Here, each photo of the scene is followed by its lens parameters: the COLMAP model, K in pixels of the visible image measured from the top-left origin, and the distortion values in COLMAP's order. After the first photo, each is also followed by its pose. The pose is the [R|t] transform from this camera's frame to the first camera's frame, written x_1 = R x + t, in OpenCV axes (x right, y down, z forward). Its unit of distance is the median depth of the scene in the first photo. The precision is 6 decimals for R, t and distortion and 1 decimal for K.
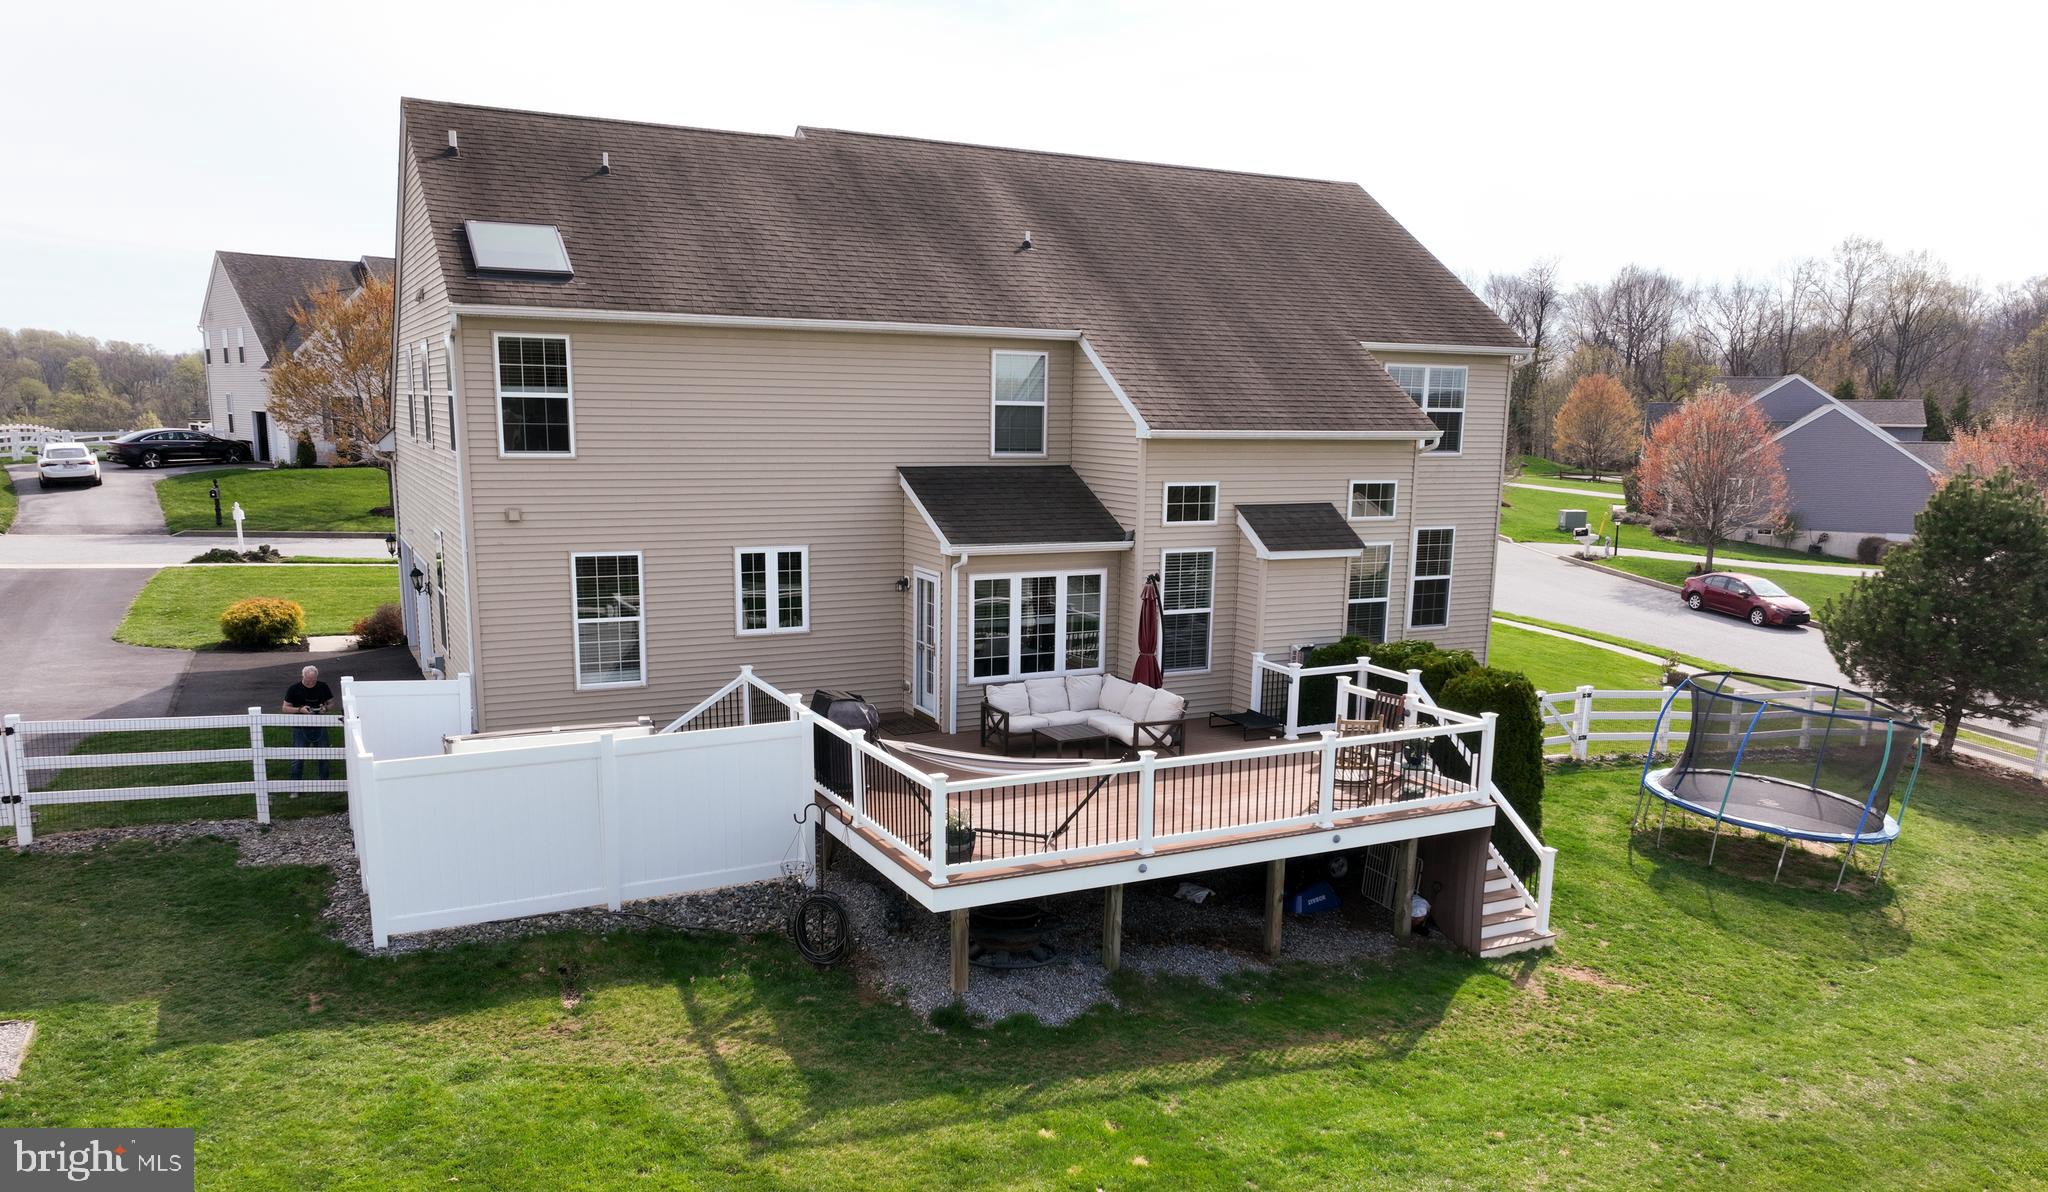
lens RADIAL K [[1458.9, 0, 1022.0], [0, 1458.9, 717.3], [0, 0, 1]] dist [0.003388, 0.005341]
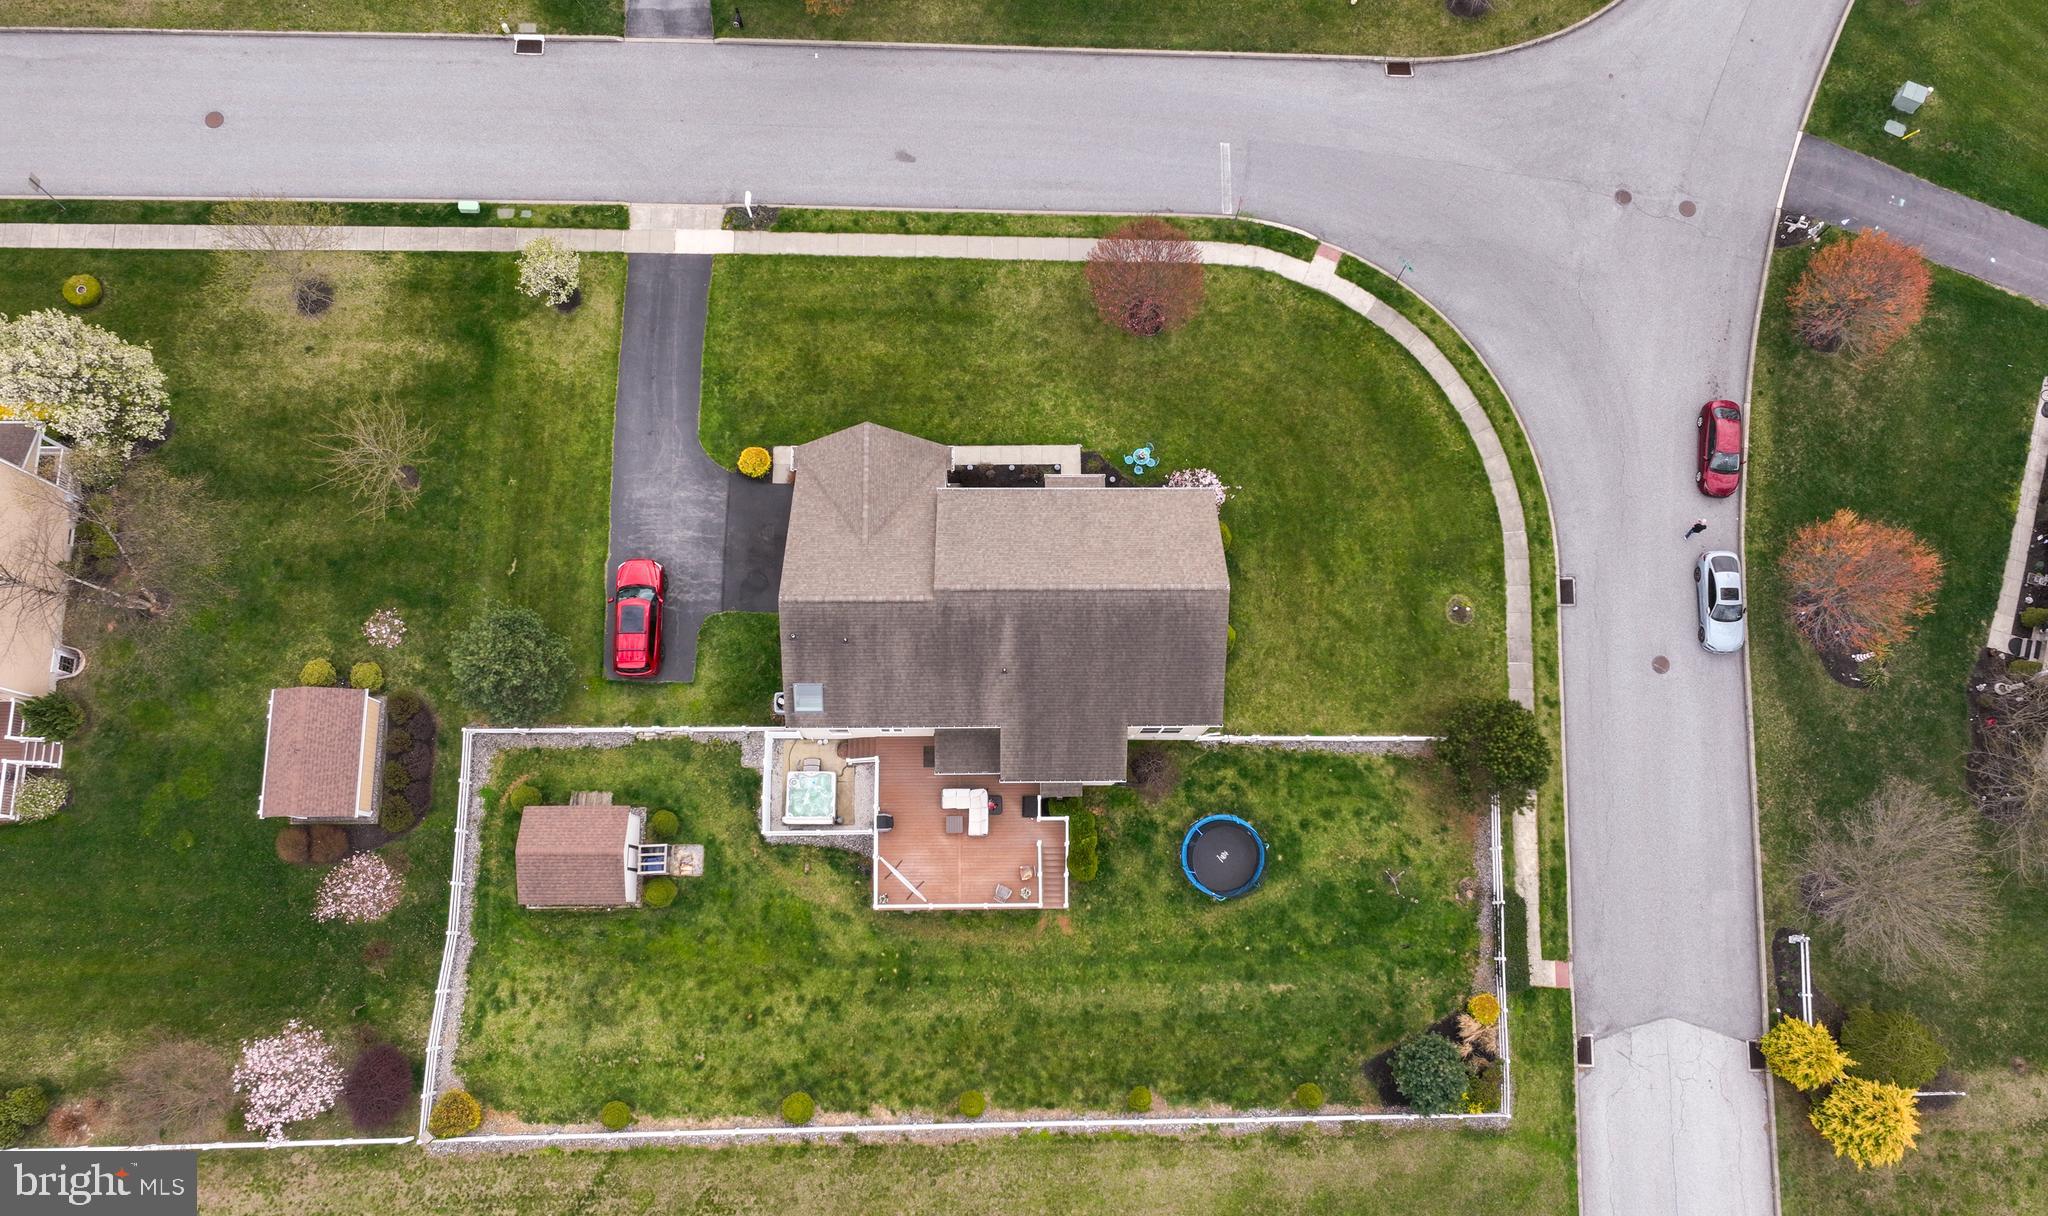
lens RADIAL K [[1487.1, 0, 1024.0], [0, 1487.1, 608.0], [0, 0, 1]] dist [0.003679, 0.000163]
pose [[0.895878, 0.434528, -0.092674, 0.258879], [-0.101380, 0.403006, 0.909565, -3.108998], [0.432580, -0.805463, 0.405097, 0.064048]]
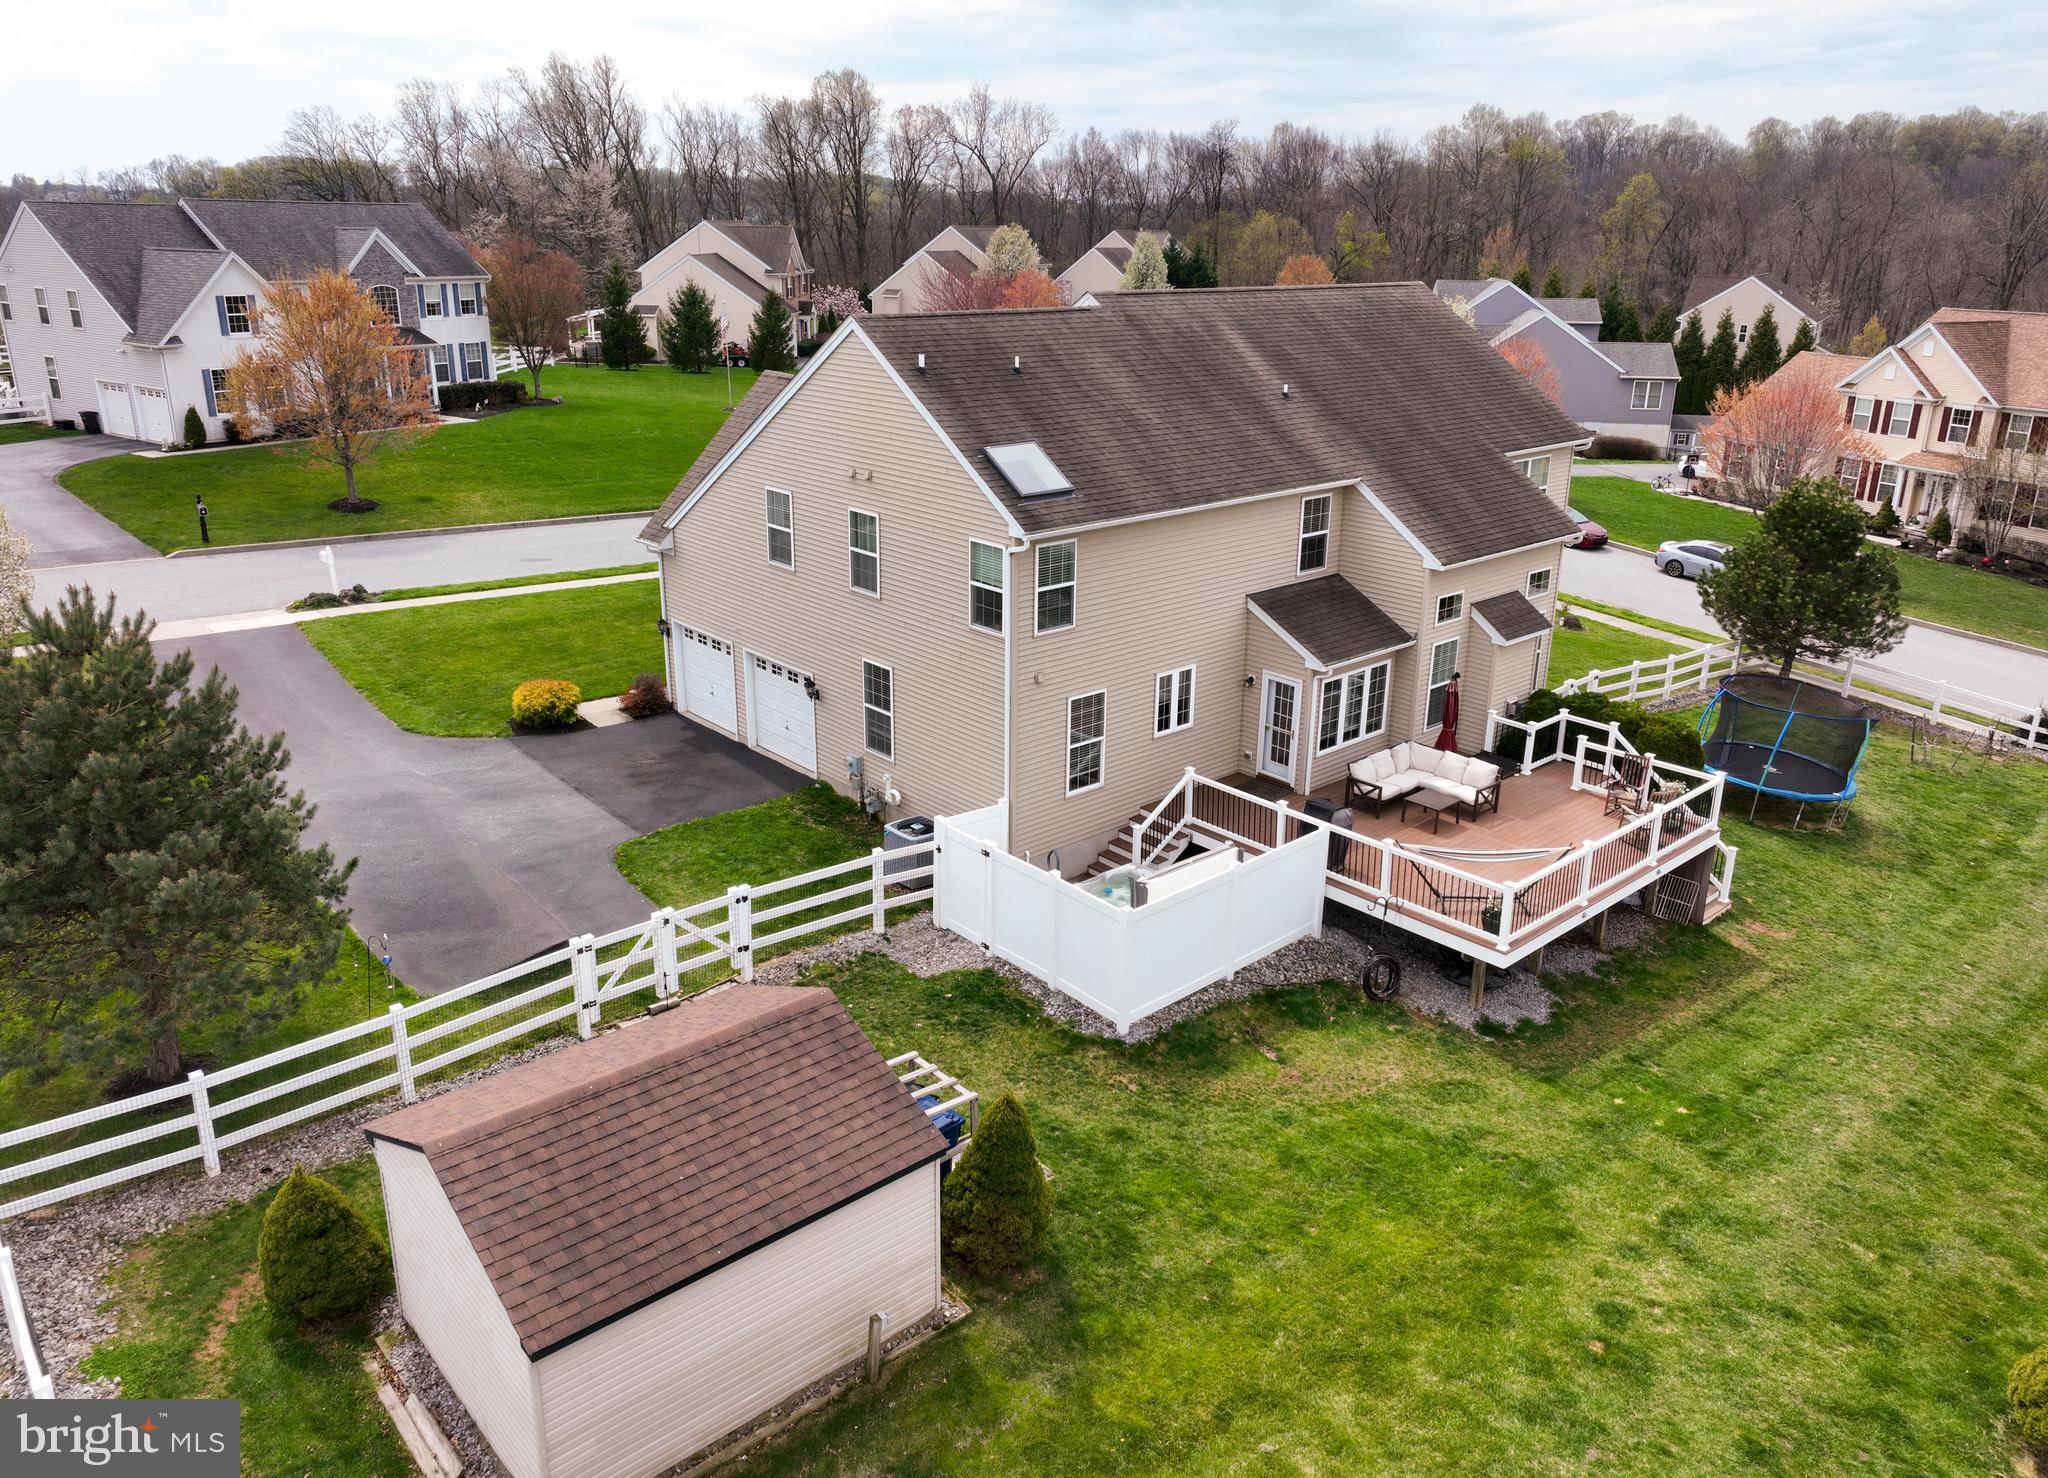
lens RADIAL K [[1465.5, 0, 1022.4], [0, 1465.5, 718.7], [0, 0, 1]] dist [0.007380, -0.000996]
pose [[0.966269, -0.087477, 0.242222, -0.635221], [0.058281, 0.990420, 0.125189, -0.247721], [-0.250852, -0.106850, 0.962110, -0.240514]]
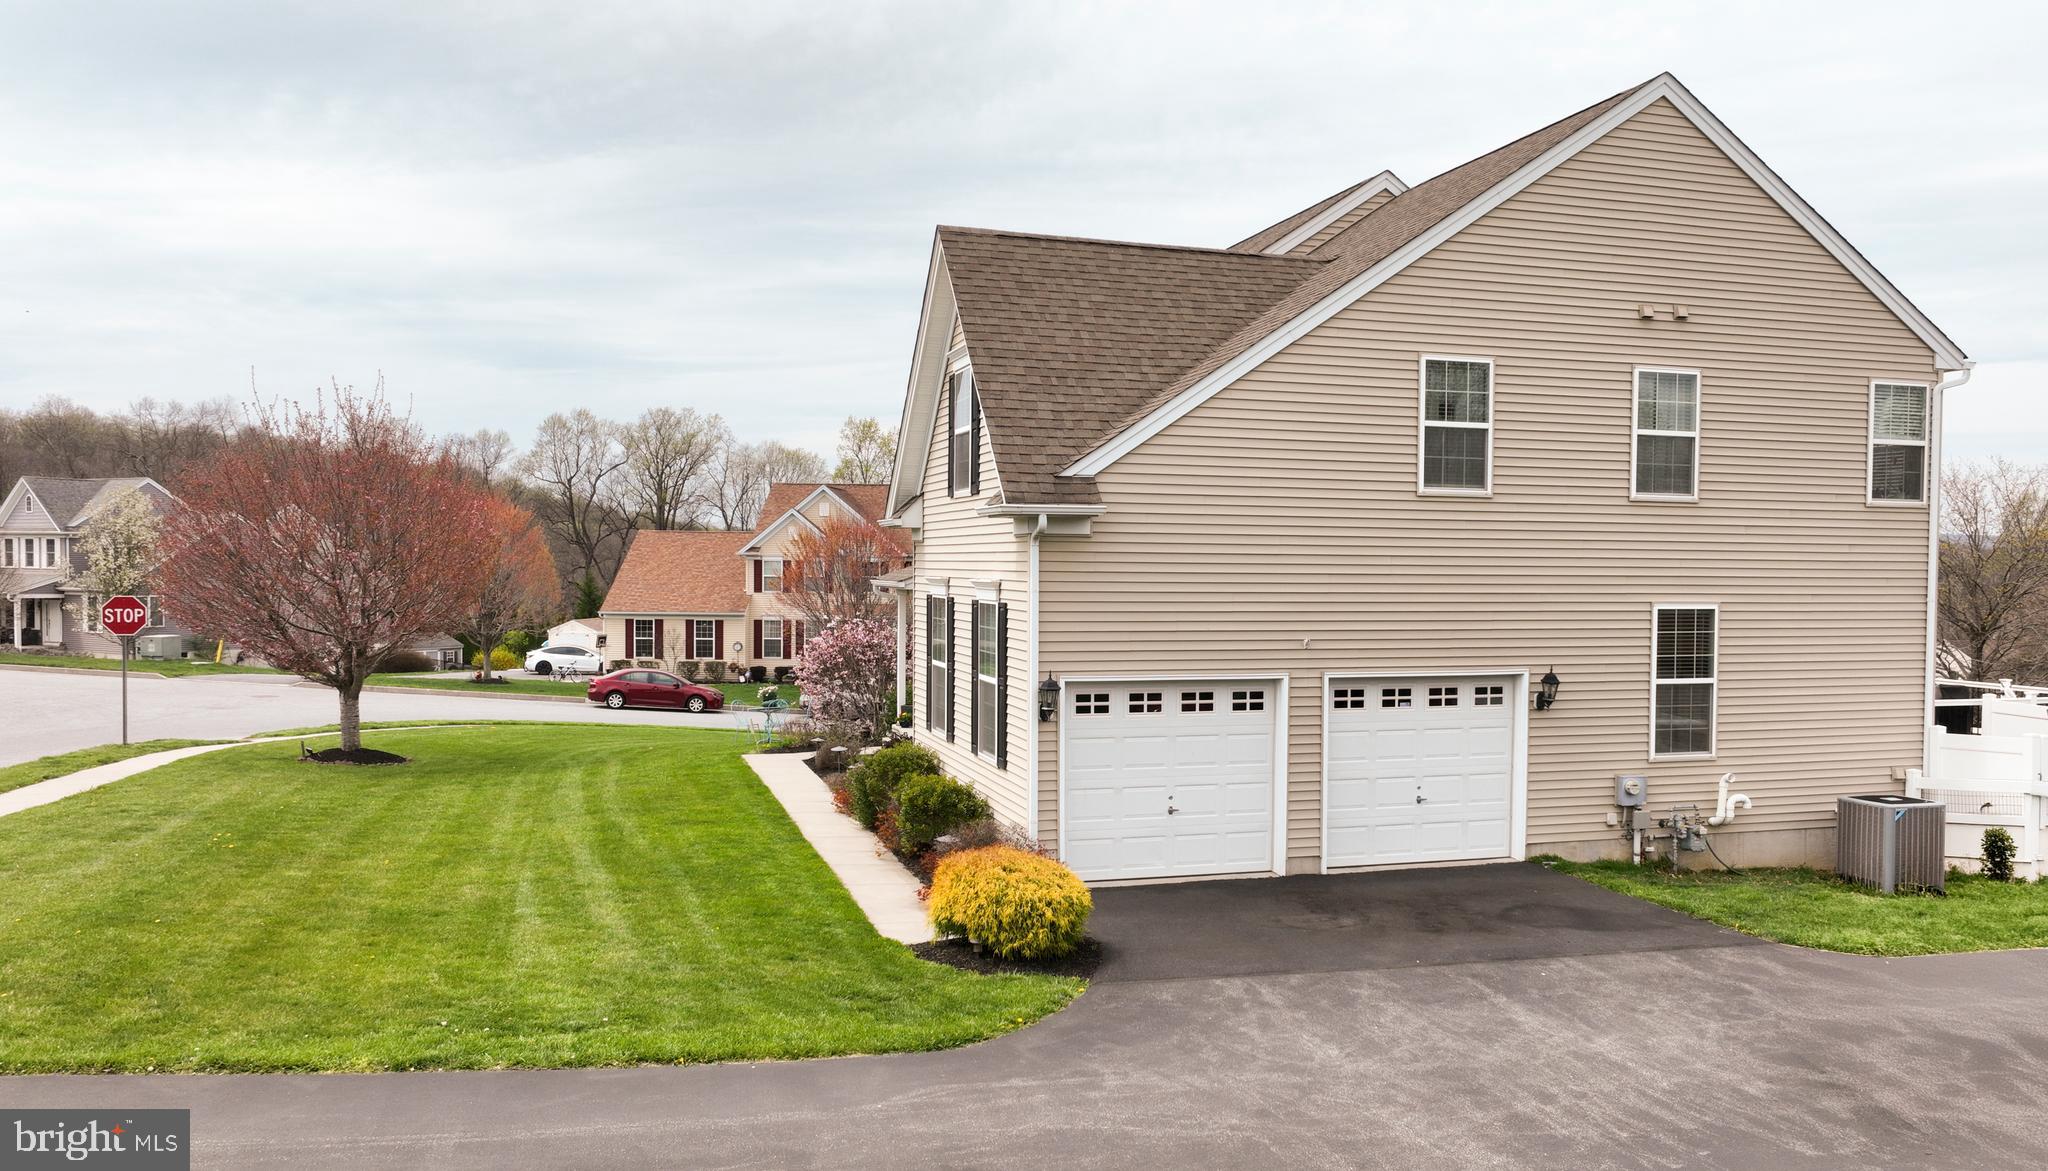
lens RADIAL K [[1455.6, 0, 1024.0], [0, 1455.6, 585.5], [0, 0, 1]] dist [0.001263, -0.001579]
pose [[0.185983, -0.027048, 0.982181, -1.368620], [0.197083, 0.980332, -0.010323, -0.216421], [-0.962584, 0.195491, 0.187656, 1.340604]]
